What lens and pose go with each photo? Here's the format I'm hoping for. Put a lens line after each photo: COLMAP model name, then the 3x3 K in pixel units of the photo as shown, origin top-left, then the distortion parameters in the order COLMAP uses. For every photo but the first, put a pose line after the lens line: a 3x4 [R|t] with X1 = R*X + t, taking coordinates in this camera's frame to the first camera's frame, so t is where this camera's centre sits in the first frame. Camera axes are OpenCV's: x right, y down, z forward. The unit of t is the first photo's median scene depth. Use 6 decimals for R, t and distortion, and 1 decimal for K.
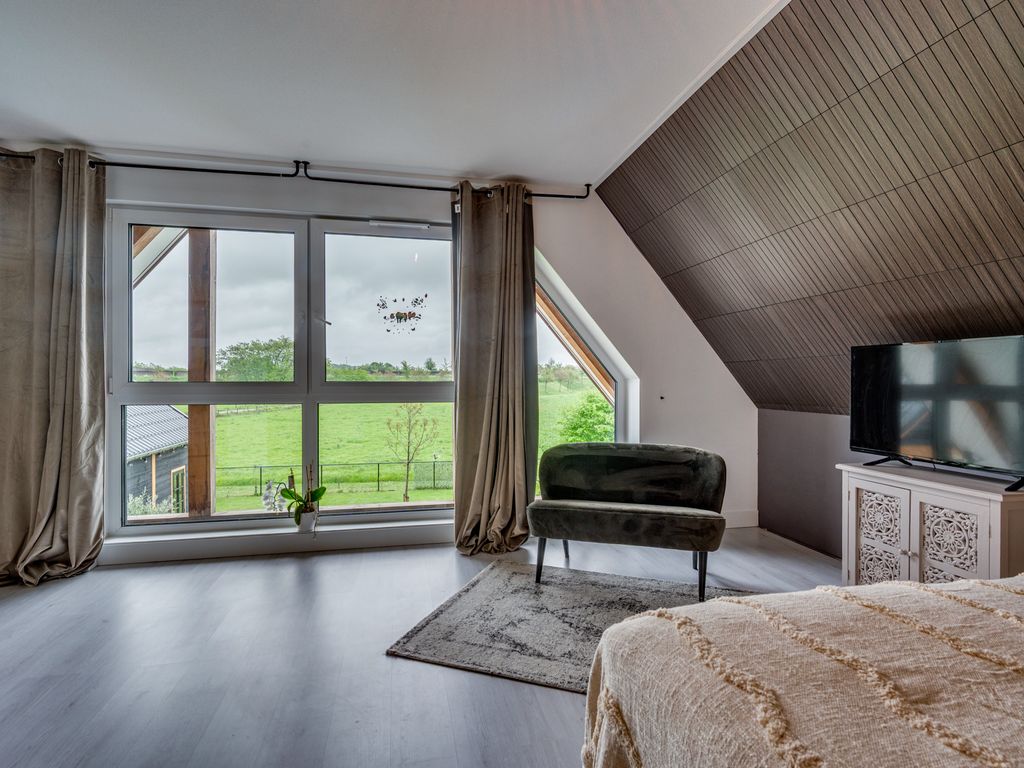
lens RADIAL K [[548.9, 0, 515.7], [0, 548.9, 381.6], [0, 0, 1]] dist [0.002695, -0.000215]
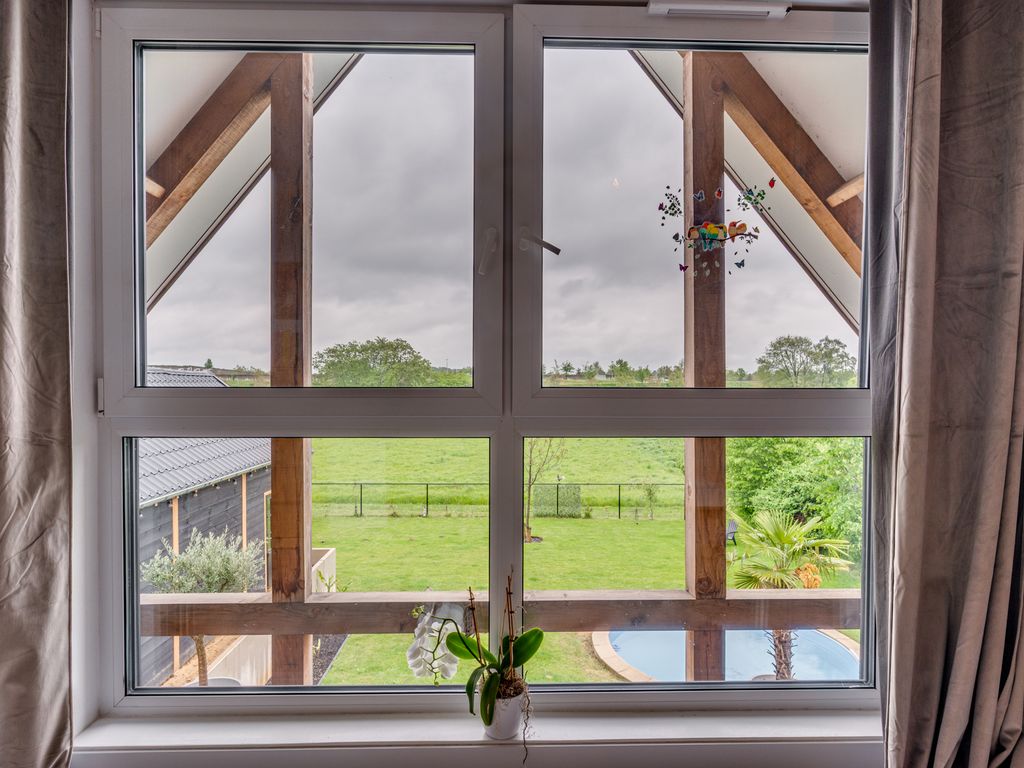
lens RADIAL K [[624.5, 0, 512.4], [0, 624.5, 393.6], [0, 0, 1]] dist [0.000288, 0.001657]
pose [[0.981658, 0.004486, -0.190598, -0.192243], [-0.002281, 0.999928, 0.011787, -0.000650], [0.190637, -0.011136, 0.981597, 0.357044]]
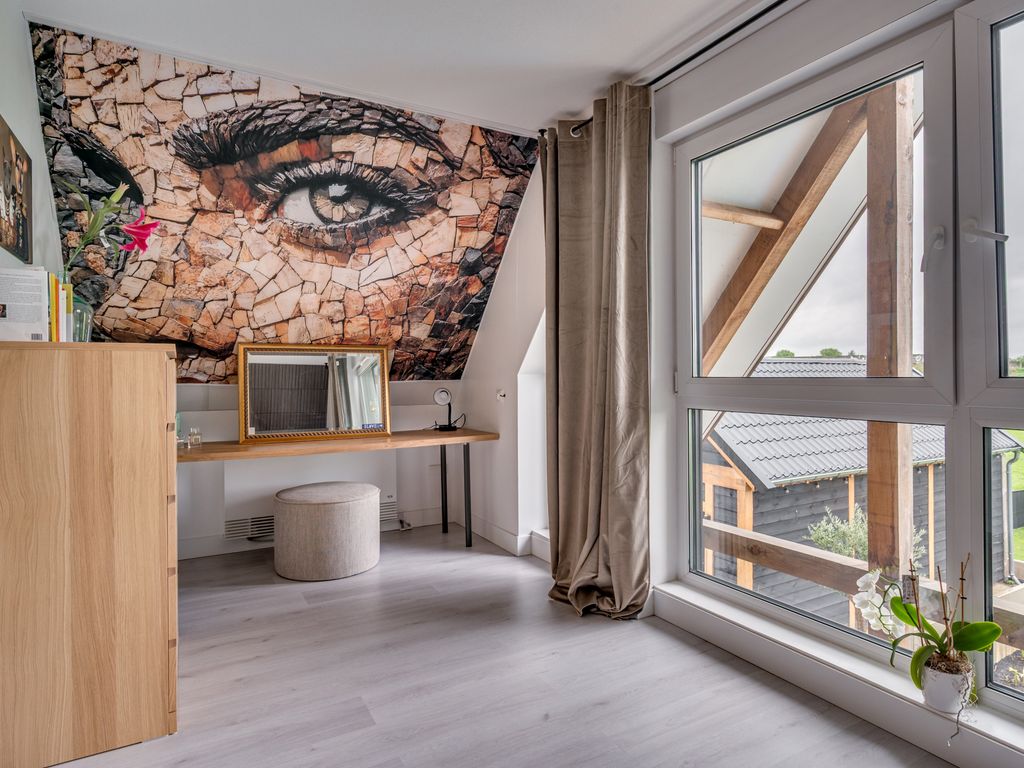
lens RADIAL K [[588.3, 0, 514.3], [0, 588.3, 377.8], [0, 0, 1]] dist [-0.001554, -0.000419]
pose [[0.292009, 0.002209, -0.956413, -0.016751], [0.002987, 0.999990, 0.003221, -0.001262], [0.956411, -0.003797, 0.292000, 0.356705]]
